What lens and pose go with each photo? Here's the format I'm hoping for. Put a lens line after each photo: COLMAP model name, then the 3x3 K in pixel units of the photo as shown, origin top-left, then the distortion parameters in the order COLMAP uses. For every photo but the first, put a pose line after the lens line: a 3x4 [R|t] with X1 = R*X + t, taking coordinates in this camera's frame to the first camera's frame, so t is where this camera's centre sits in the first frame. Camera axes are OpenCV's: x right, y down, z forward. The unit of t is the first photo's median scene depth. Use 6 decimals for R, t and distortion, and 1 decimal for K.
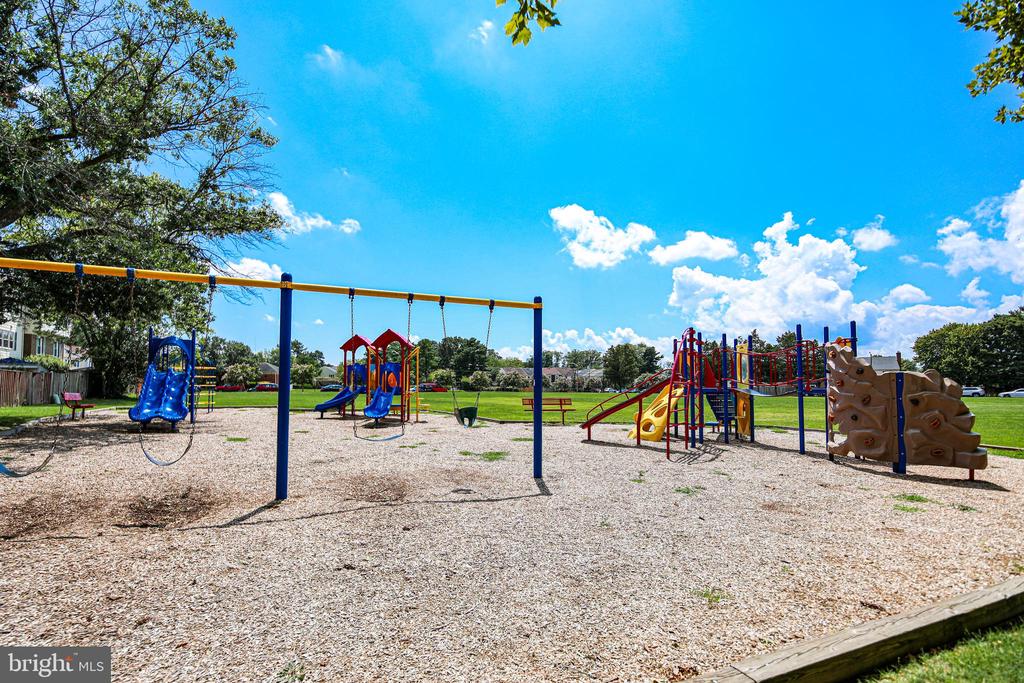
lens RADIAL K [[538.4, 0, 512.0], [0, 538.4, 341.5], [0, 0, 1]] dist [-0.000330, -0.000127]
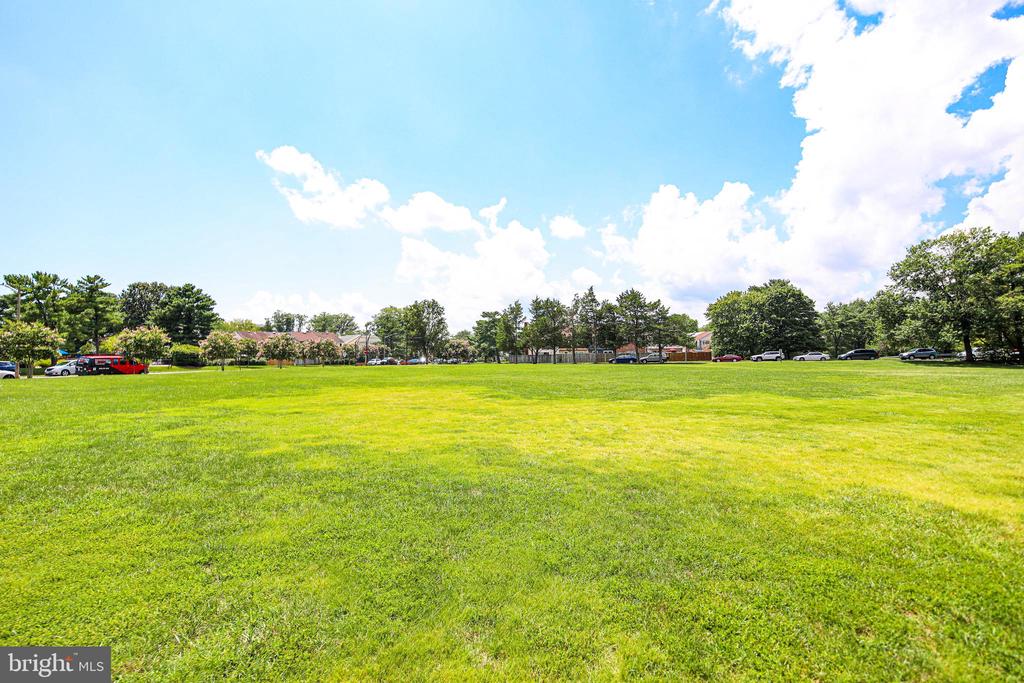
lens RADIAL K [[538.4, 0, 512.0], [0, 538.4, 341.5], [0, 0, 1]] dist [-0.000330, -0.000127]
pose [[0.855503, 0.004251, 0.517781, -0.056291], [-0.028879, 0.998802, 0.039516, 0.018794], [-0.516992, -0.048759, 0.854600, 0.178112]]
